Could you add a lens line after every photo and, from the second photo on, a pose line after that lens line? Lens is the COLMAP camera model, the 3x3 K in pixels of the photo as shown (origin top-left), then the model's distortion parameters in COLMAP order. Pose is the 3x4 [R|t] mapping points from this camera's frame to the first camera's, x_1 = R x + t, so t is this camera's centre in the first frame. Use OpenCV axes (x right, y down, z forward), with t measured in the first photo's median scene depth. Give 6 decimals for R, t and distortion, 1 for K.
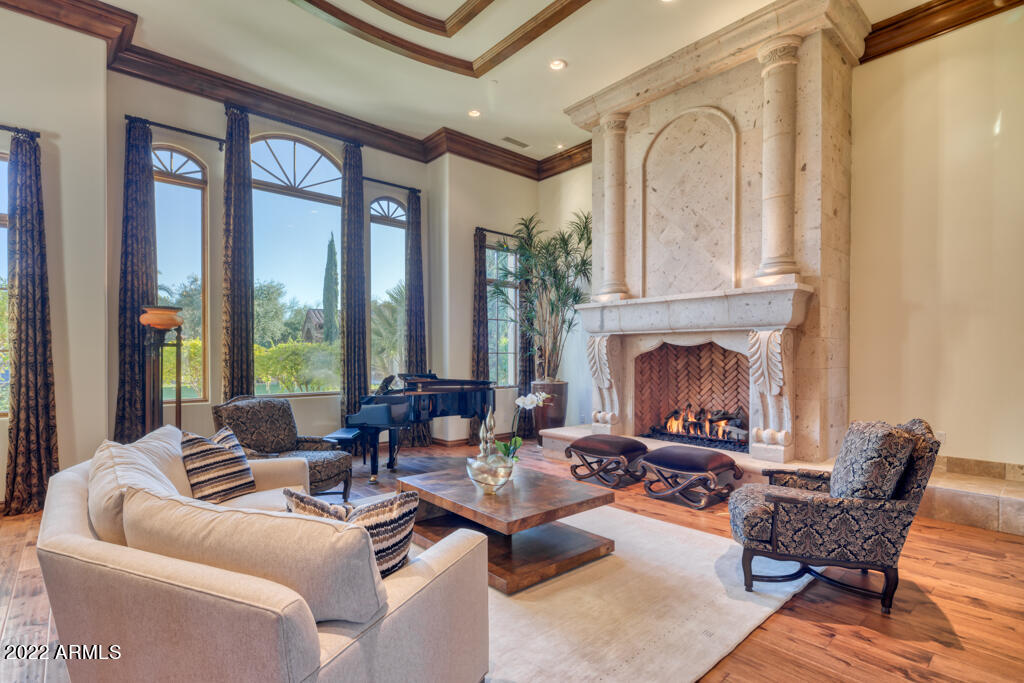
lens RADIAL K [[498.3, 0, 512.9], [0, 498.3, 359.8], [0, 0, 1]] dist [0.003661, -0.000671]
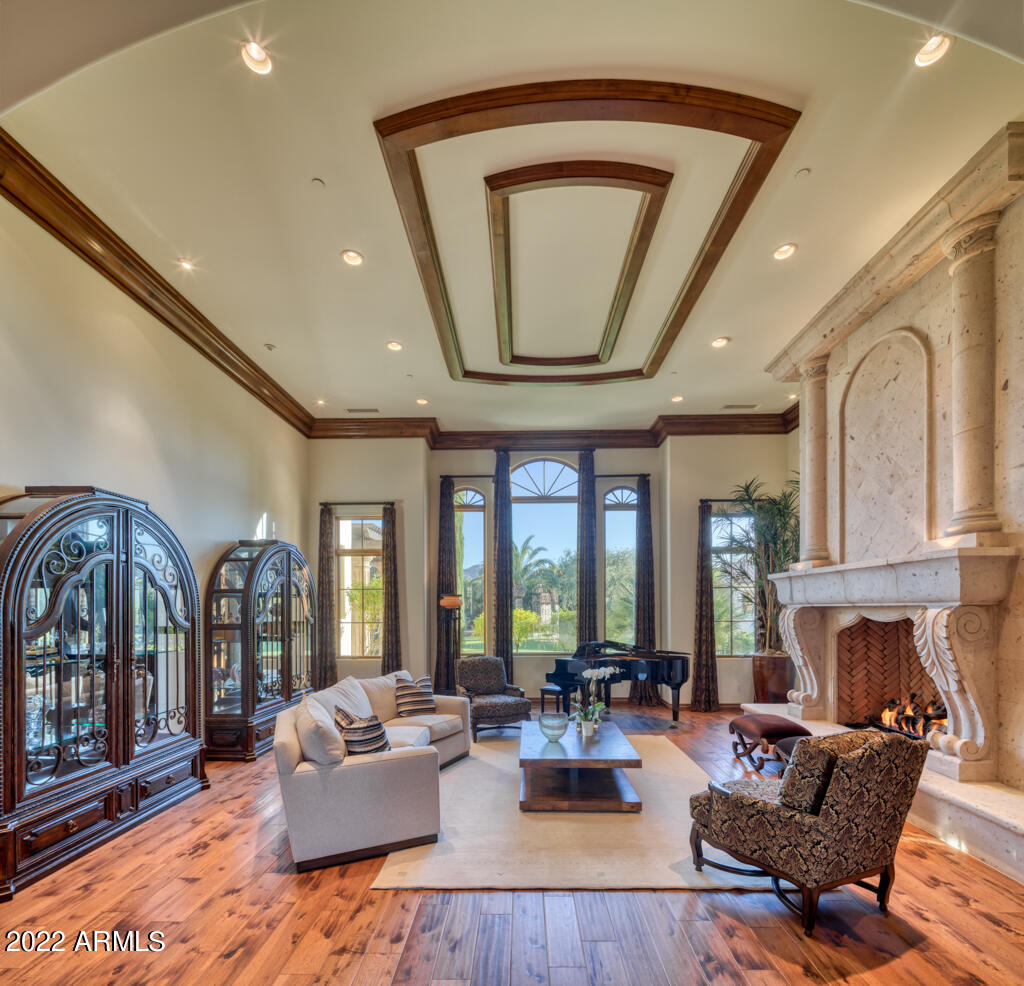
lens RADIAL K [[496.7, 0, 511.5], [0, 496.7, 611.5], [0, 0, 1]] dist [-0.000664, -0.001694]
pose [[0.733920, -0.002153, -0.679233, 0.438801], [-0.001014, 0.999990, -0.004265, -0.039289], [0.679235, 0.003819, 0.733910, -0.020946]]
